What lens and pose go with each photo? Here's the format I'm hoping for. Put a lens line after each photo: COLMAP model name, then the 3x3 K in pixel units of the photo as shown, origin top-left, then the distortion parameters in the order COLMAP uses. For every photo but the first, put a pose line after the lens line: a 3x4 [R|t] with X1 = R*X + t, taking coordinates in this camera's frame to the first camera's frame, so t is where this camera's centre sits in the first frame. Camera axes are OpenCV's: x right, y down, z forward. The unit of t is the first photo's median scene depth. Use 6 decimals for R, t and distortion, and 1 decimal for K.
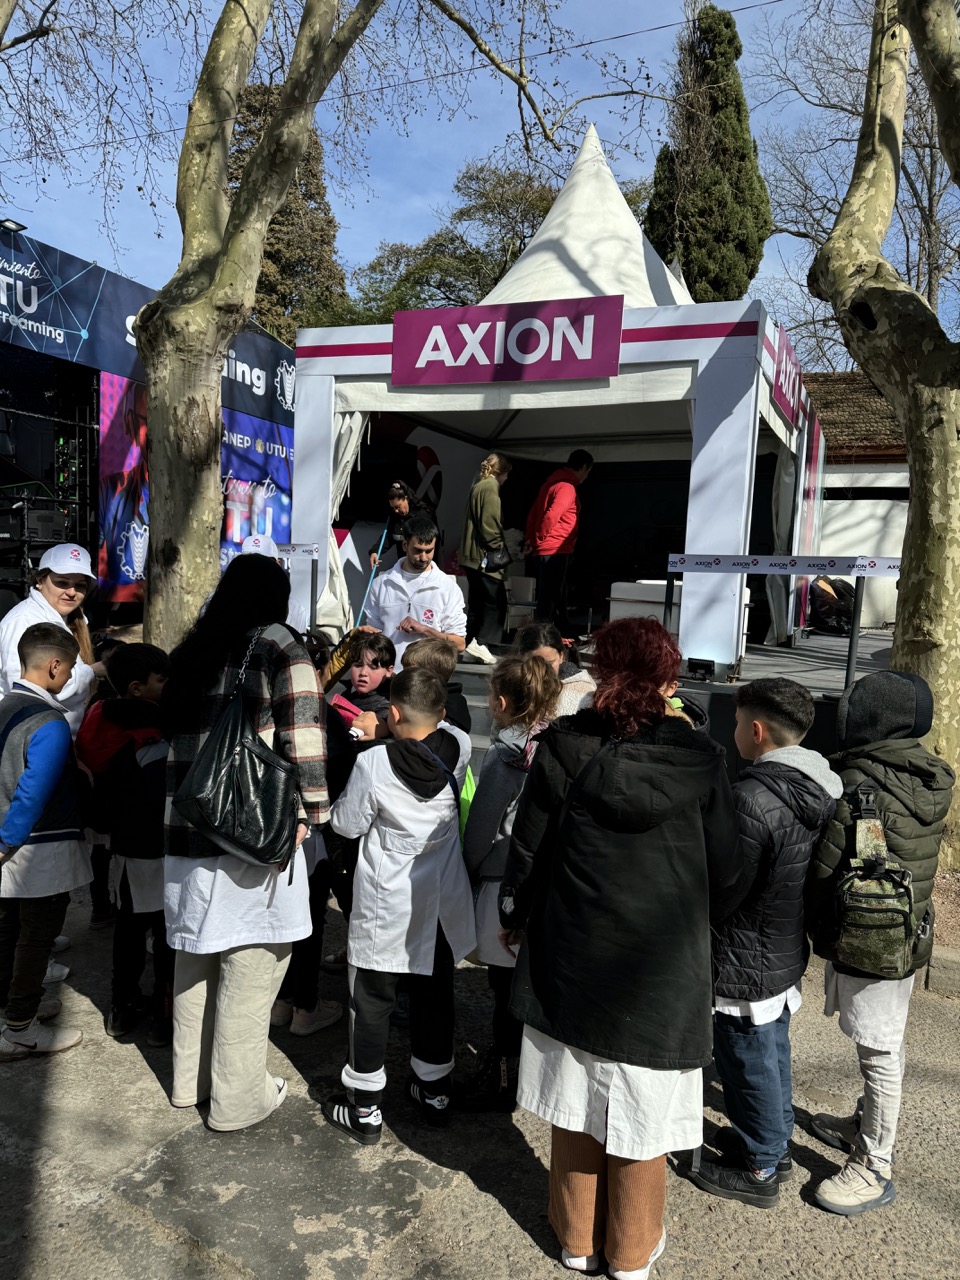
lens RADIAL K [[876.8, 0, 482.5], [0, 876.8, 647.2], [0, 0, 1]] dist [-0.001531, -0.010348]
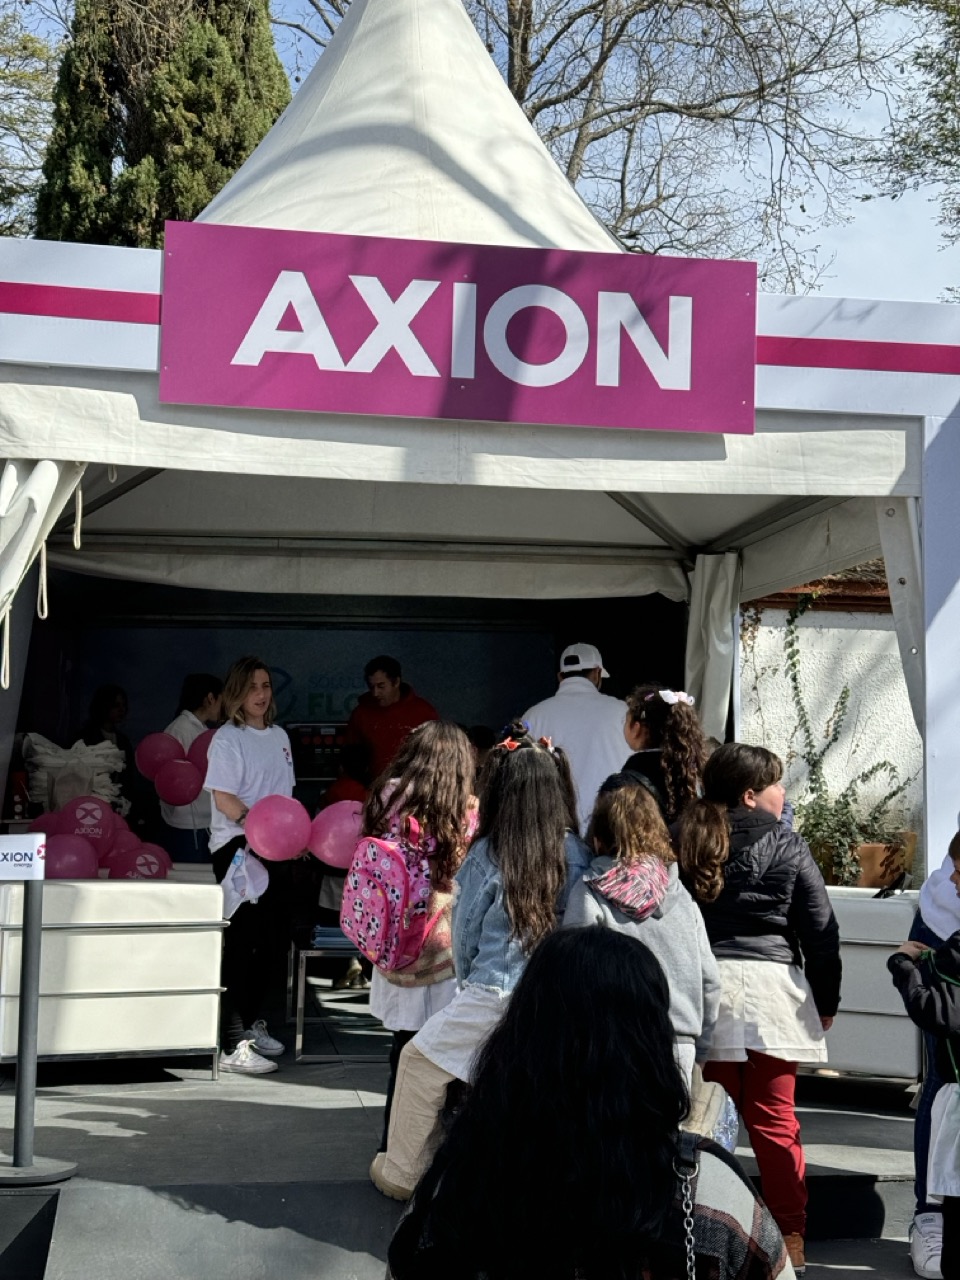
lens RADIAL K [[1788.2, 0, 483.0], [0, 1788.2, 637.8], [0, 0, 1]] dist [0.014953, 0.000000]
pose [[0.847356, 0.023148, 0.530521, -0.414150], [0.069236, 0.985706, -0.153593, -0.072003], [-0.526493, 0.166879, 0.833641, 0.308923]]
